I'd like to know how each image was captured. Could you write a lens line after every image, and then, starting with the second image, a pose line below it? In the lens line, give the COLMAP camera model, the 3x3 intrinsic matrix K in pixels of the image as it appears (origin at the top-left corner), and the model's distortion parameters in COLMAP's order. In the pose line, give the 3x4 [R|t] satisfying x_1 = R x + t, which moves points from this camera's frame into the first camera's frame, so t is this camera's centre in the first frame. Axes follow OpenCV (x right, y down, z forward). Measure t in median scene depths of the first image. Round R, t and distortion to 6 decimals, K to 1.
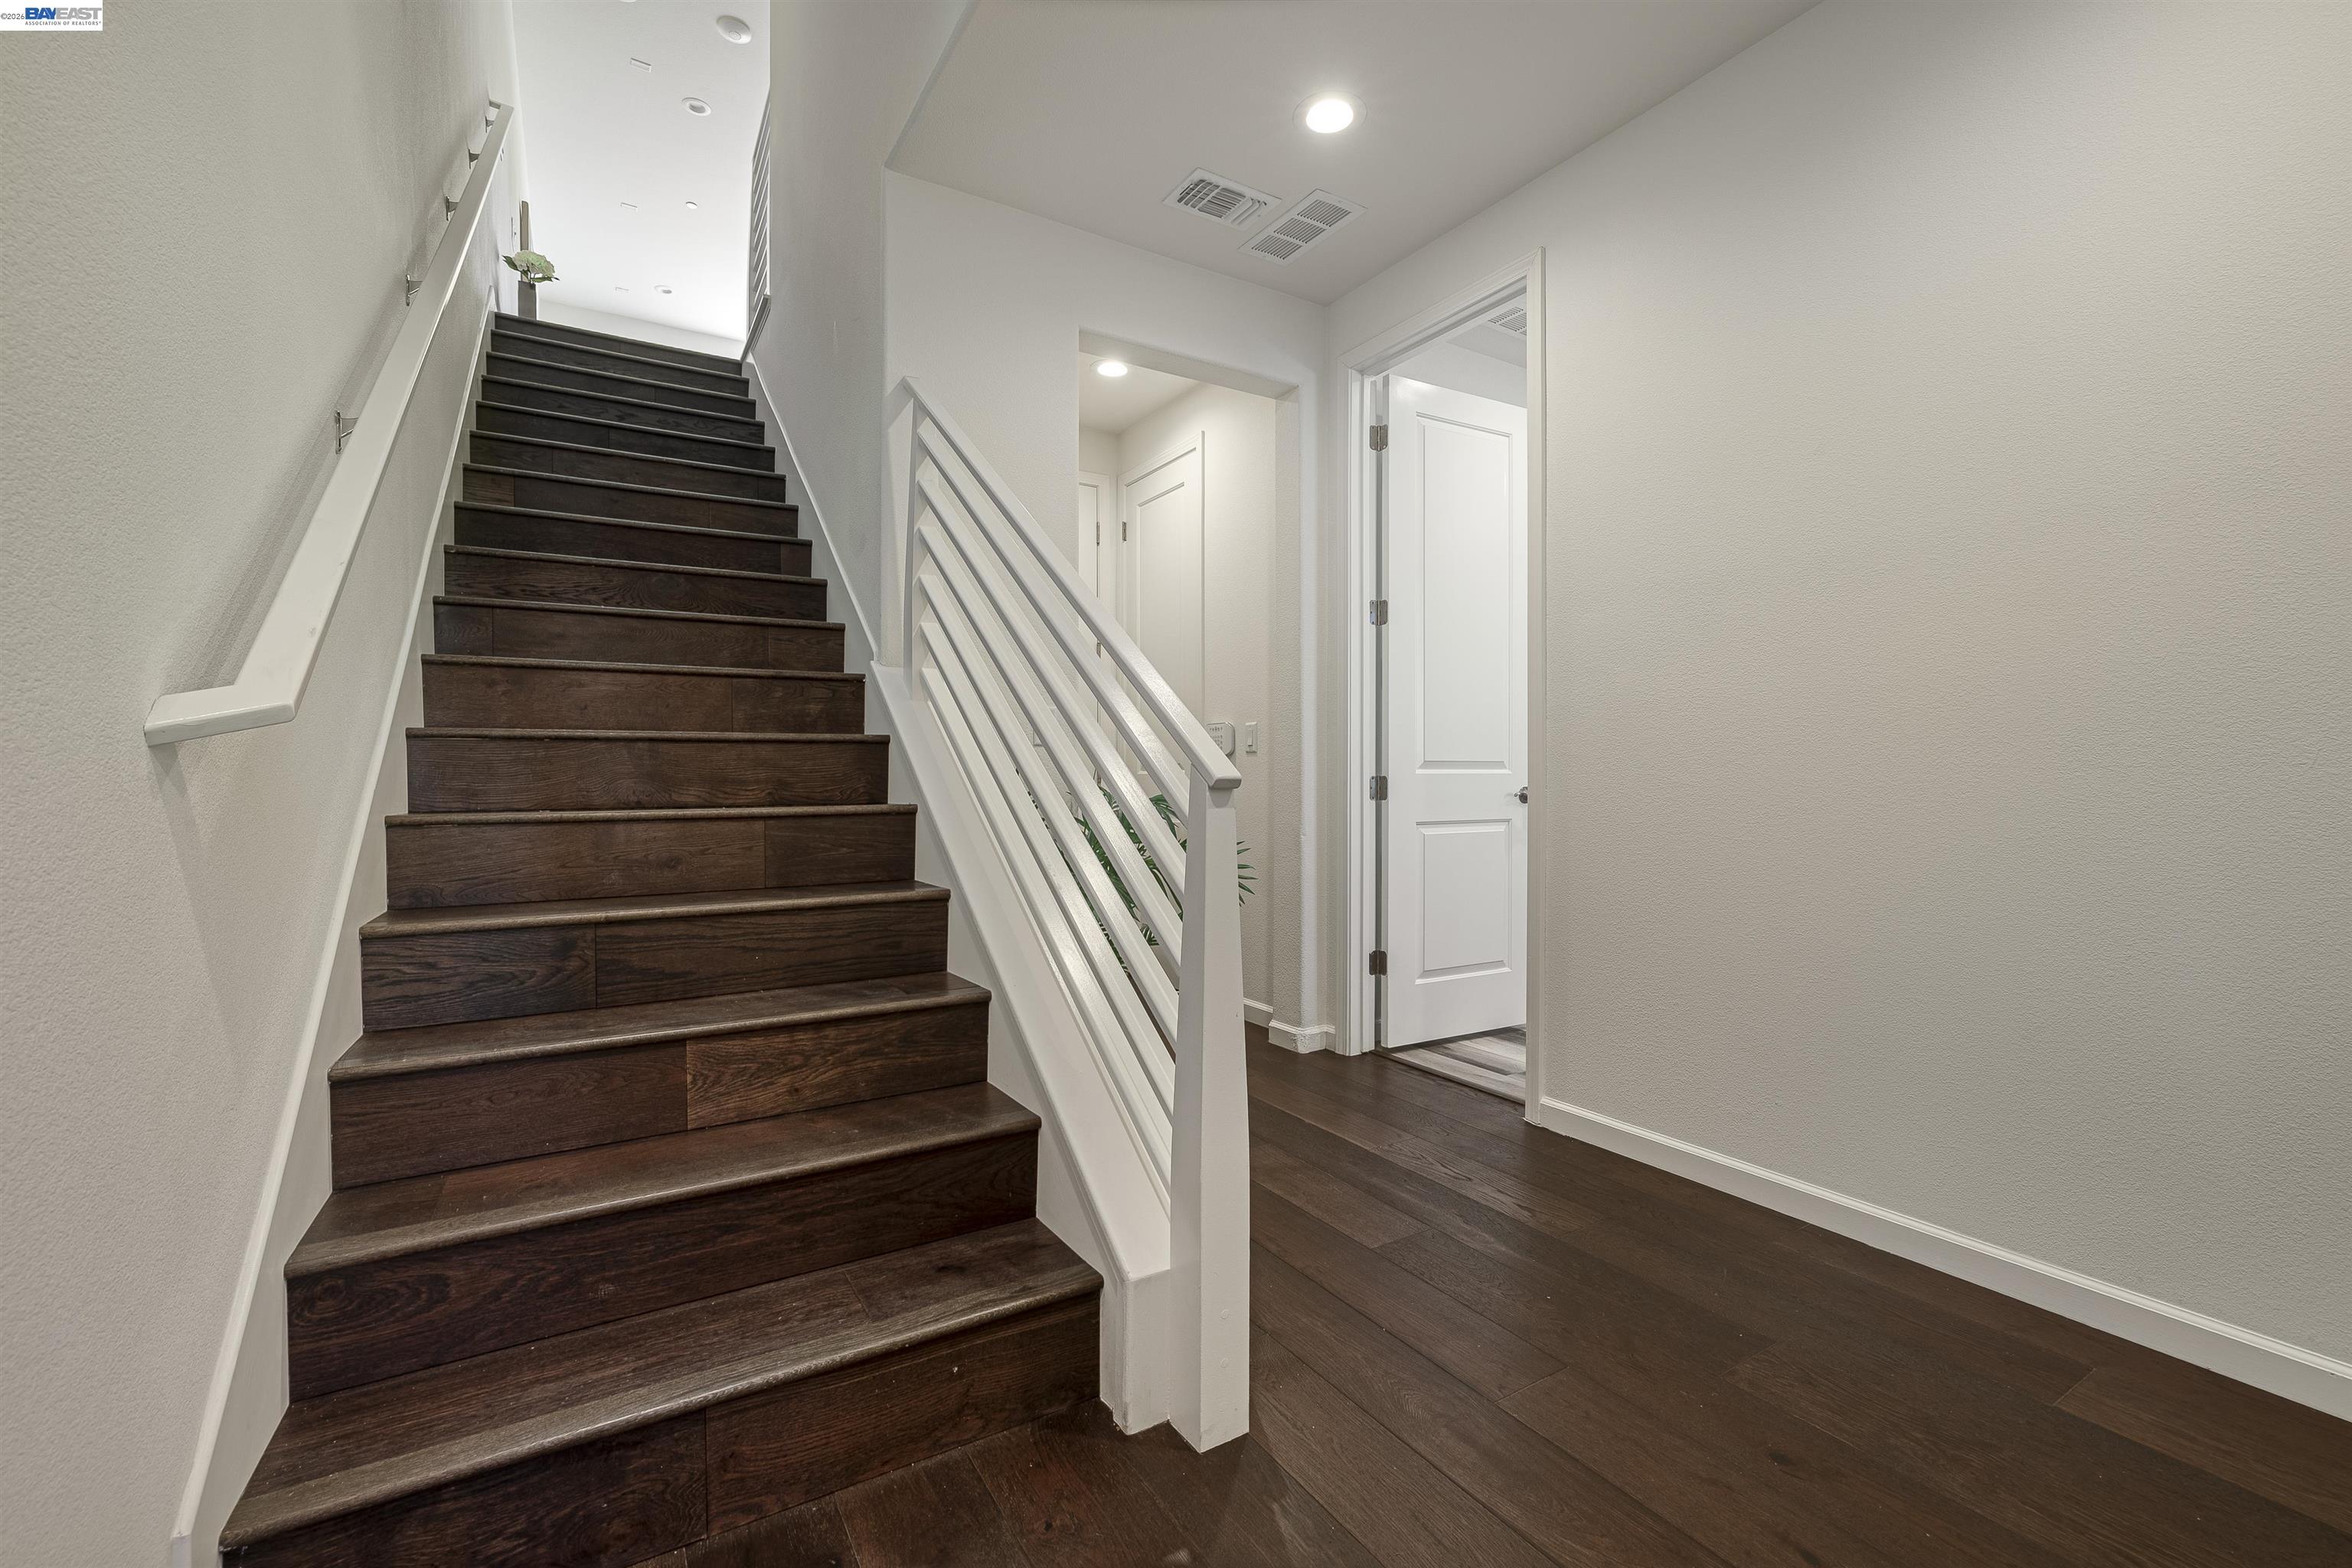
lens RADIAL K [[1005.4, 0, 1184.9], [0, 1005.4, 784.6], [0, 0, 1]] dist [-0.012094, 0.003861]
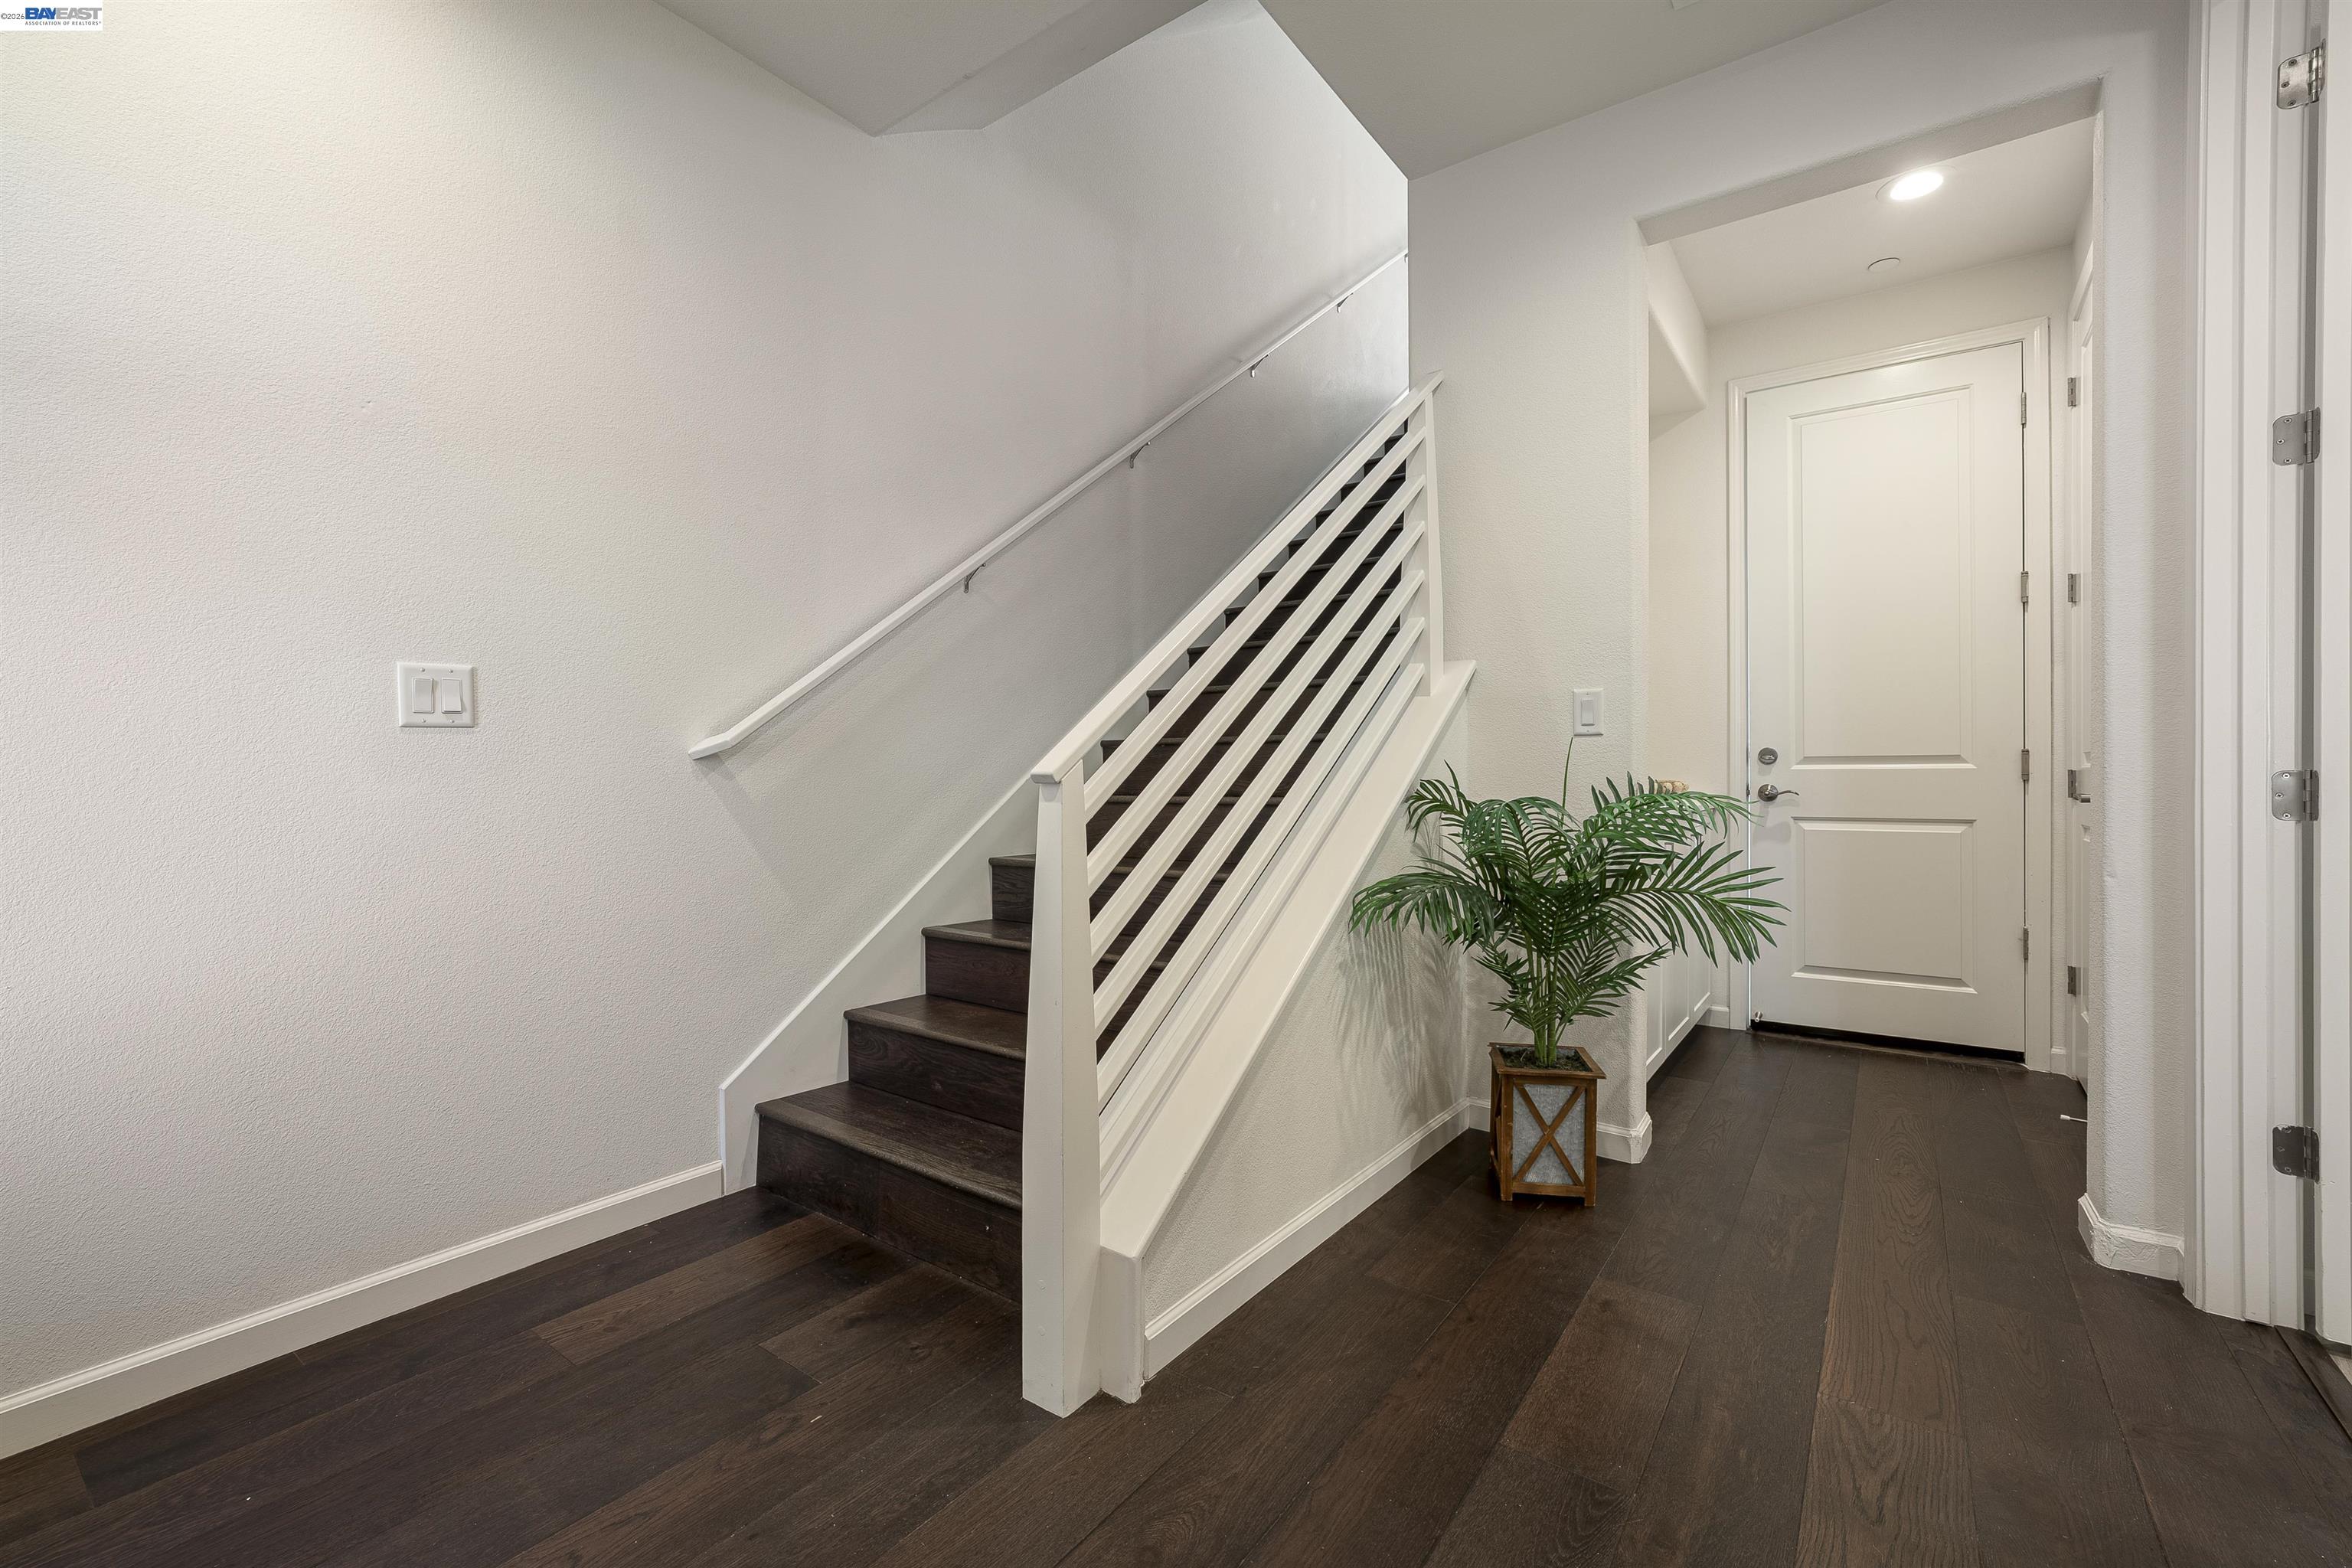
lens RADIAL K [[1005.4, 0, 1178.9], [0, 1005.4, 784.0], [0, 0, 1]] dist [-0.012094, 0.003861]
pose [[0.364000, 0.013176, -0.931306, 1.046886], [-0.006940, 0.999911, 0.011435, -0.011038], [0.931373, 0.002301, 0.364059, 0.738198]]
